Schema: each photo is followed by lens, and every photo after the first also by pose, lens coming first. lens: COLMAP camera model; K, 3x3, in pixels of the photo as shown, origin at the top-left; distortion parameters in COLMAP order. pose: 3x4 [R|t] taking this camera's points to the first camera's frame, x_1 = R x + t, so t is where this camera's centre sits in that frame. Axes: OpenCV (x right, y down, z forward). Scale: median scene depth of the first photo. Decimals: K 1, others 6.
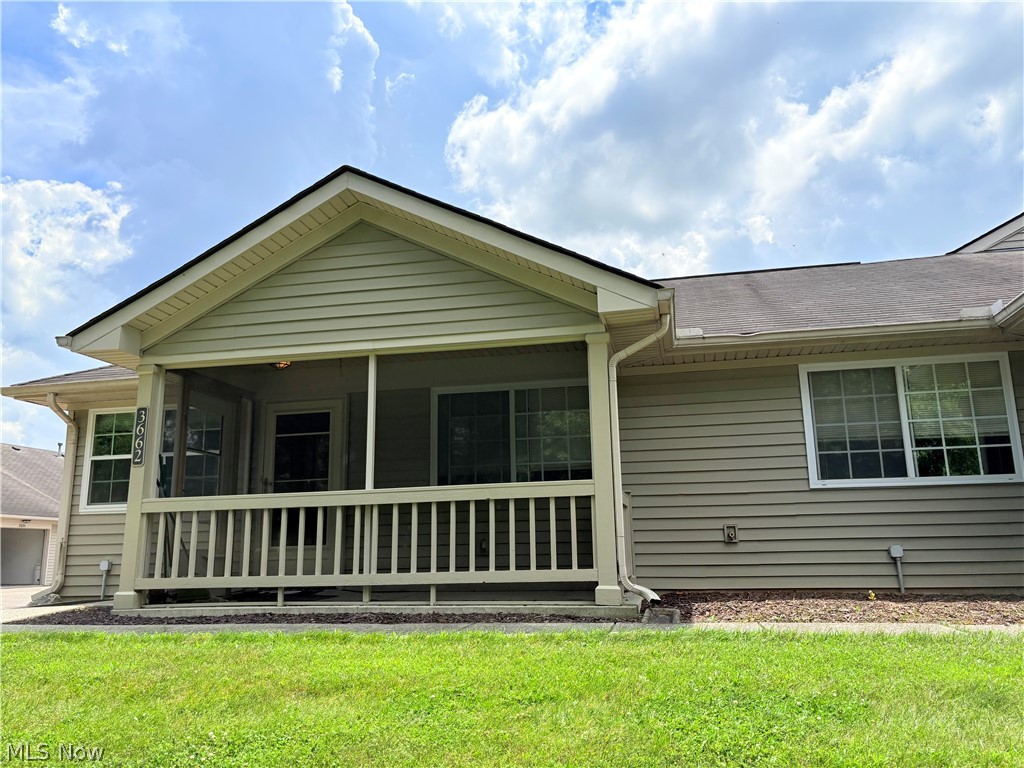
lens RADIAL K [[779.6, 0, 512.7], [0, 779.6, 398.0], [0, 0, 1]] dist [0.048817, -0.089919]
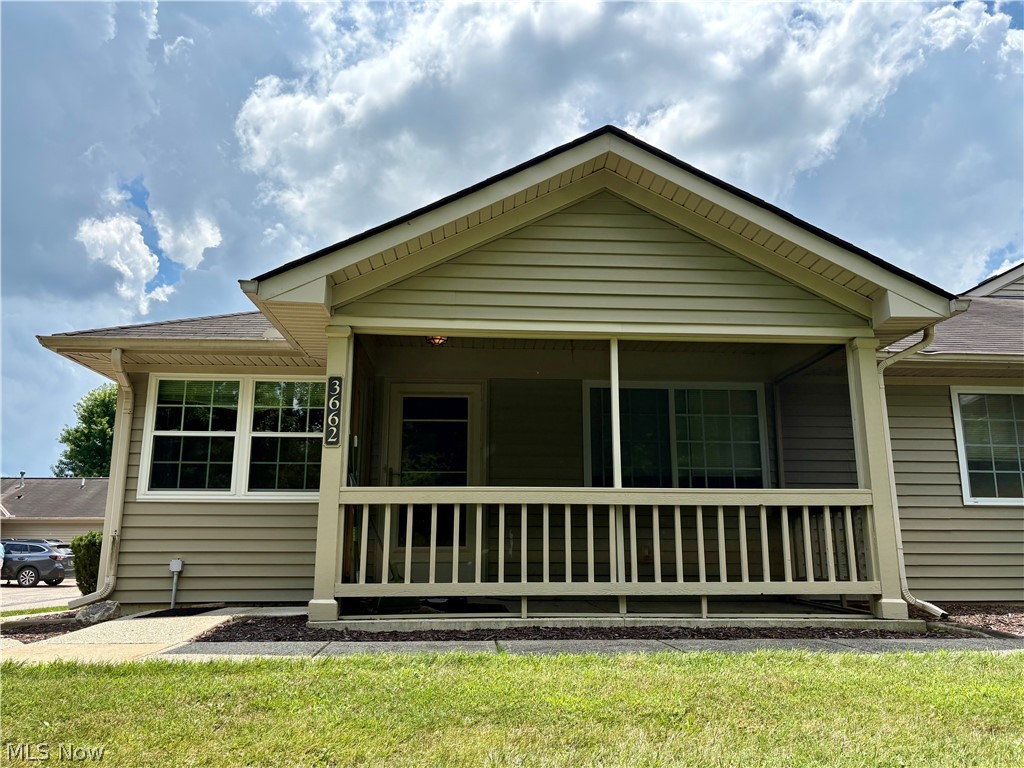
lens RADIAL K [[799.8, 0, 512.8], [0, 799.8, 394.5], [0, 0, 1]] dist [0.034213, -0.108943]
pose [[0.964803, 0.074104, 0.252318, -0.505948], [-0.071629, 0.997251, -0.018993, 0.033847], [-0.253032, 0.000251, 0.967458, 0.133431]]
